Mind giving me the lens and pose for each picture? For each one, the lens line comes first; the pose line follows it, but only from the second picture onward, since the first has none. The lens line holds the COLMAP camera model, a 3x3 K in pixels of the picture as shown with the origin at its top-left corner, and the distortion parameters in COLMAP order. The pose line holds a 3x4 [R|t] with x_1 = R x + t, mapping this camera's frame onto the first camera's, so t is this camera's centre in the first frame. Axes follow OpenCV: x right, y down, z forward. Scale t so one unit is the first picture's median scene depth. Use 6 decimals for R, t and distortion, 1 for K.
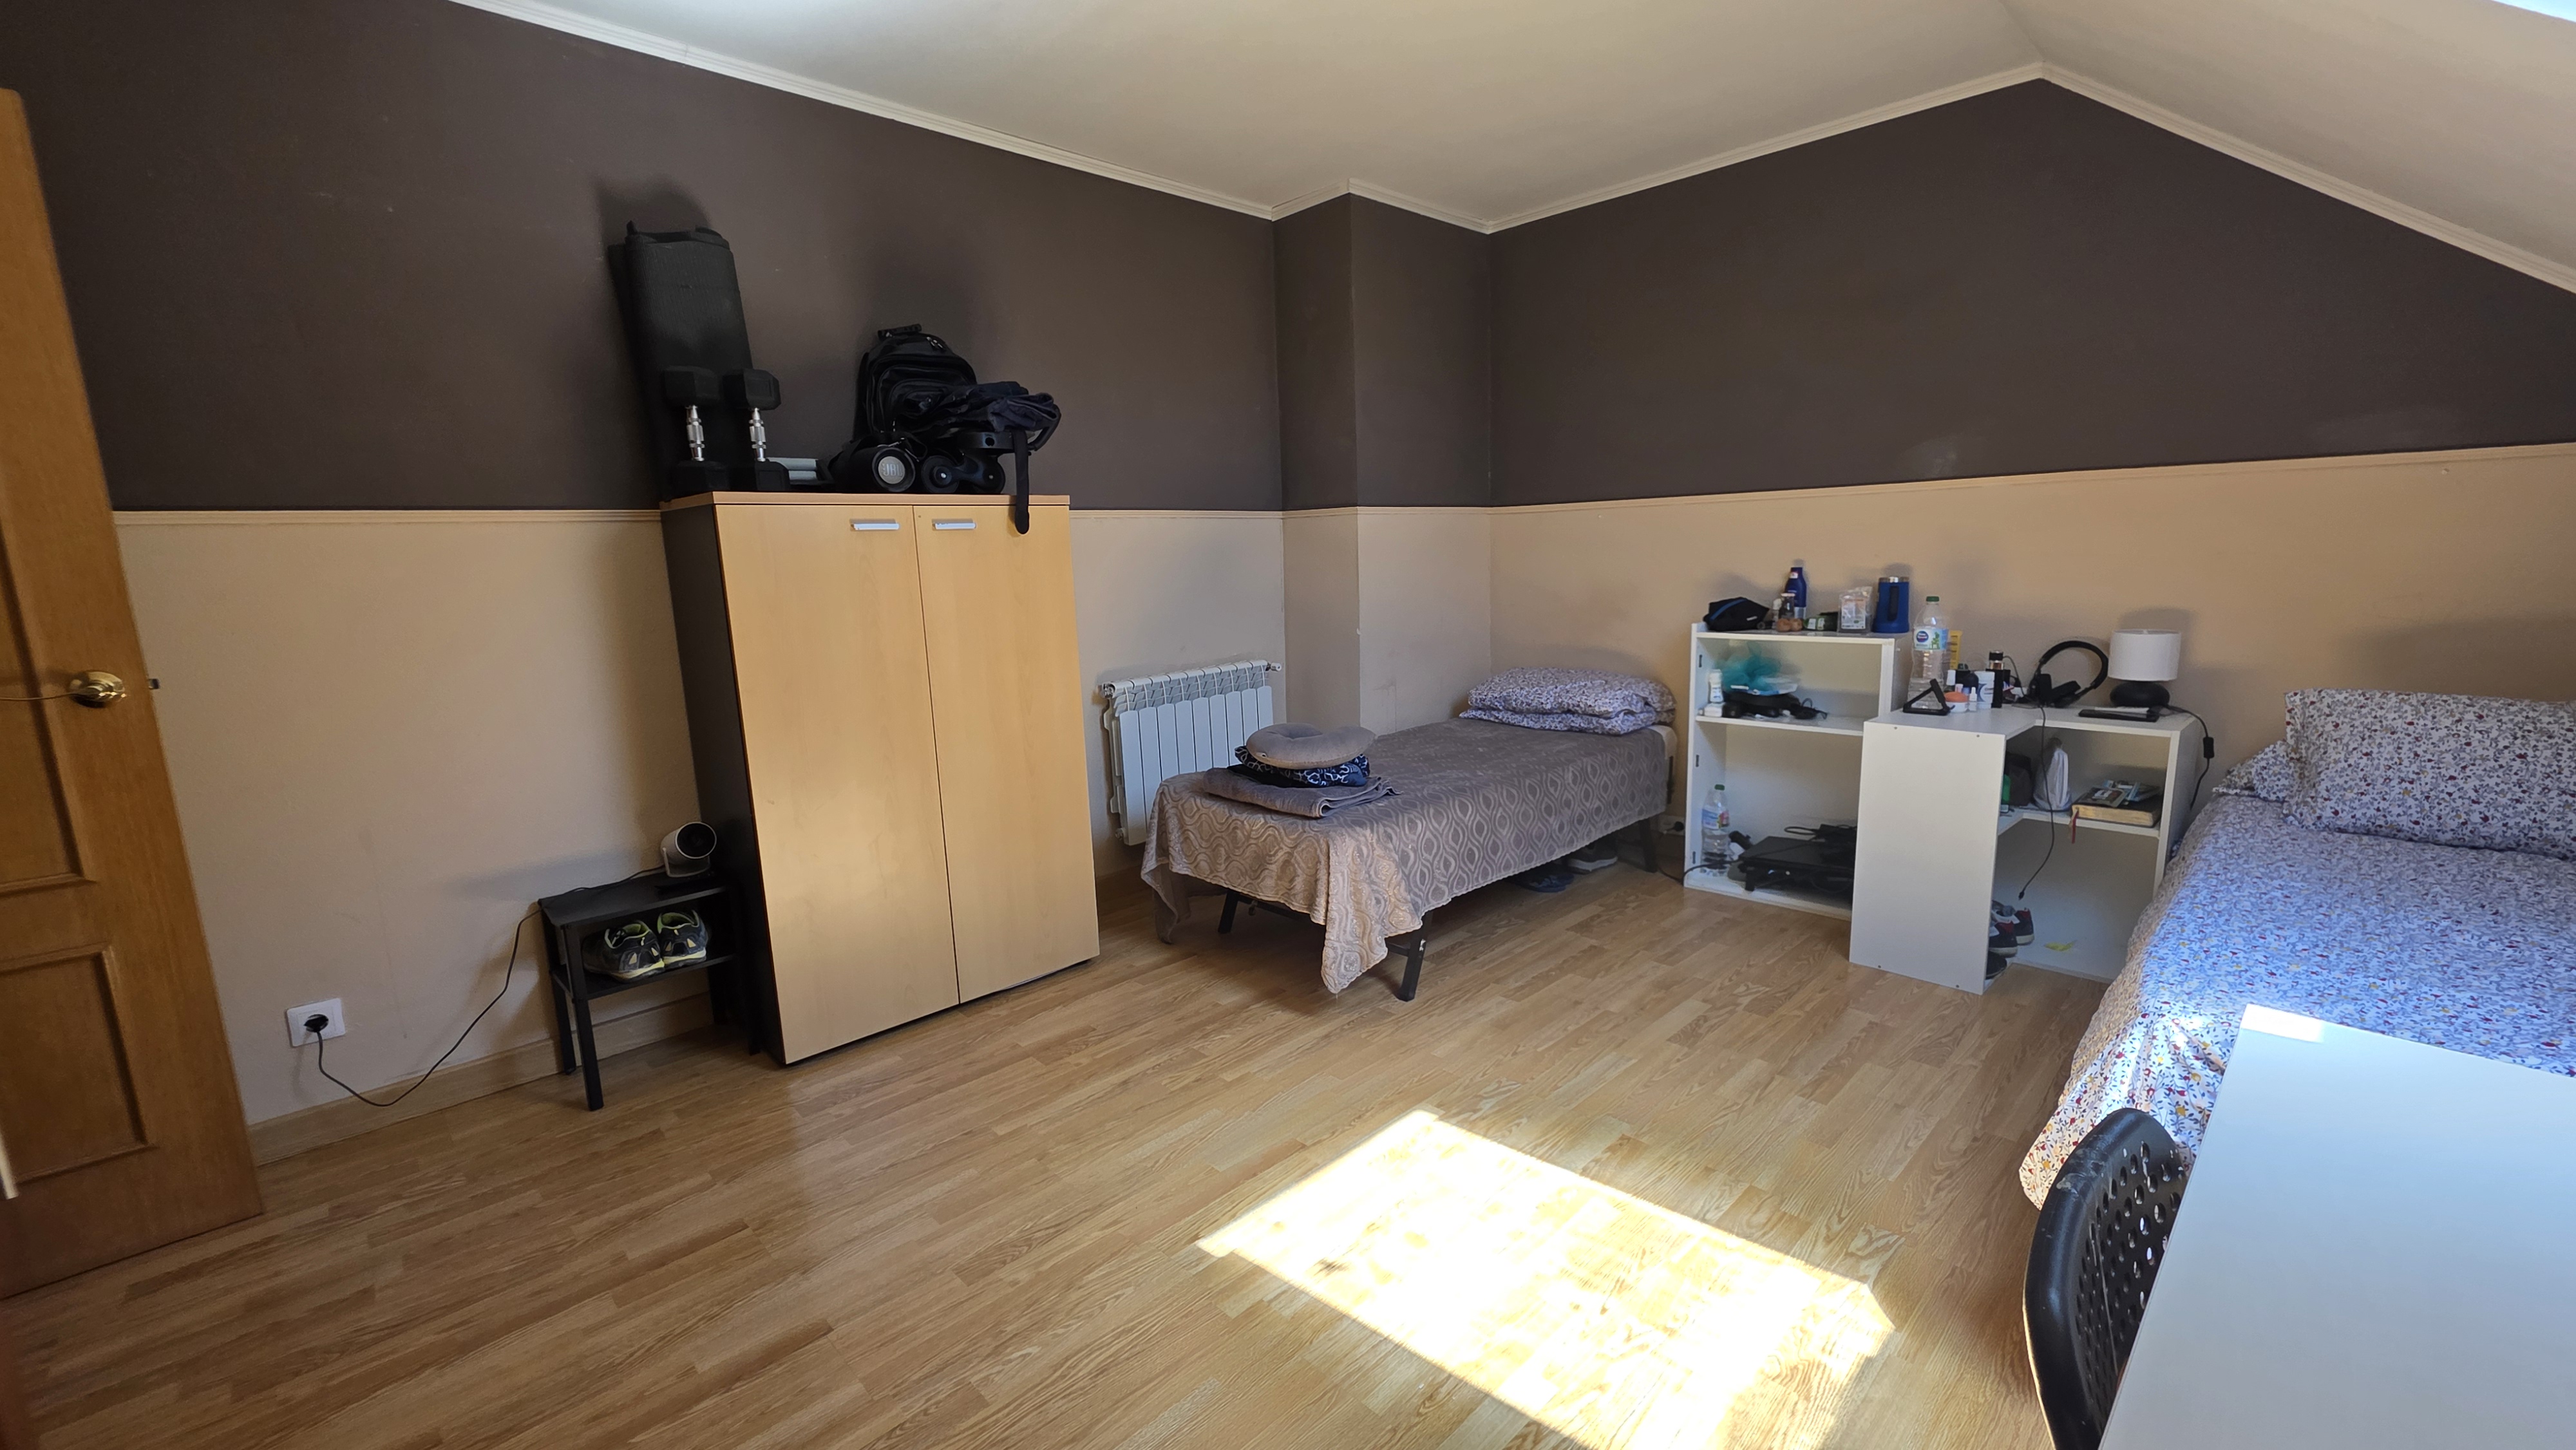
lens RADIAL K [[1028.0, 0, 1288.0], [0, 1028.0, 728.8], [0, 0, 1]] dist [0.003093, -0.001175]
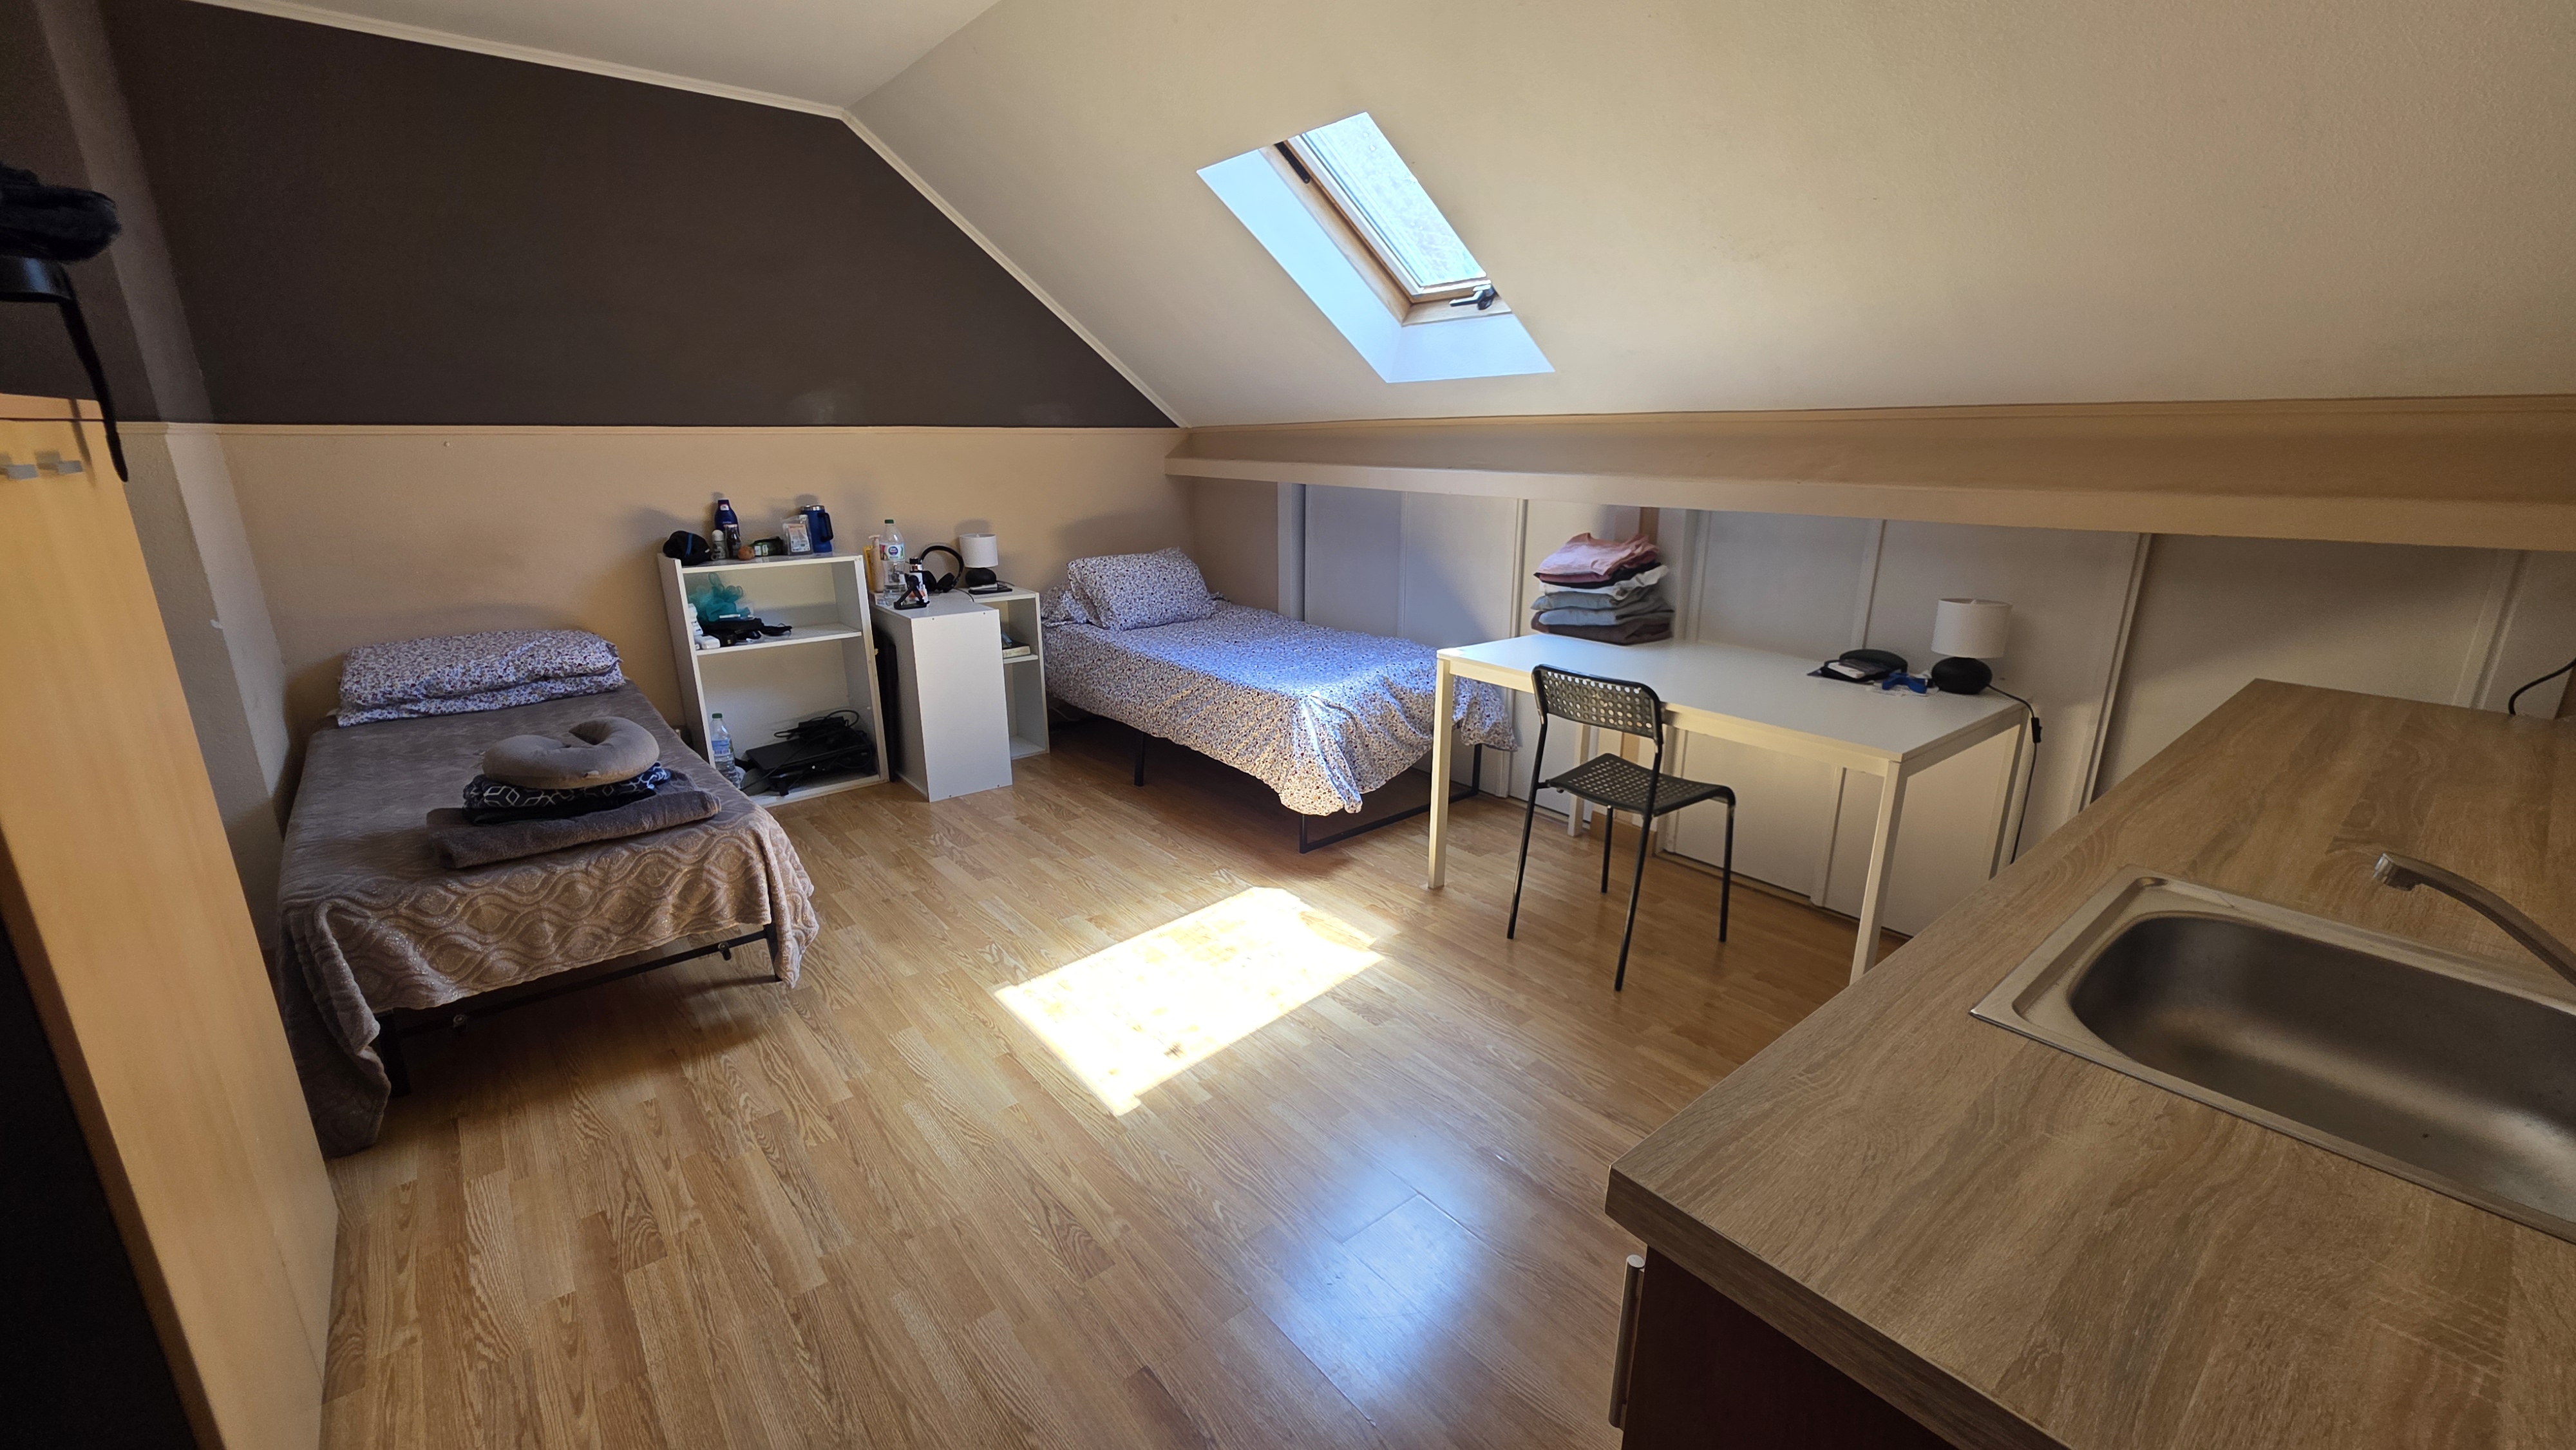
lens RADIAL K [[1028.0, 0, 1287.5], [0, 1028.0, 722.9], [0, 0, 1]] dist [0.003093, -0.001175]
pose [[0.085982, -0.241168, 0.966667, -0.699960], [0.170153, 0.959560, 0.224260, -0.092960], [-0.981659, 0.145199, 0.123540, 0.398768]]
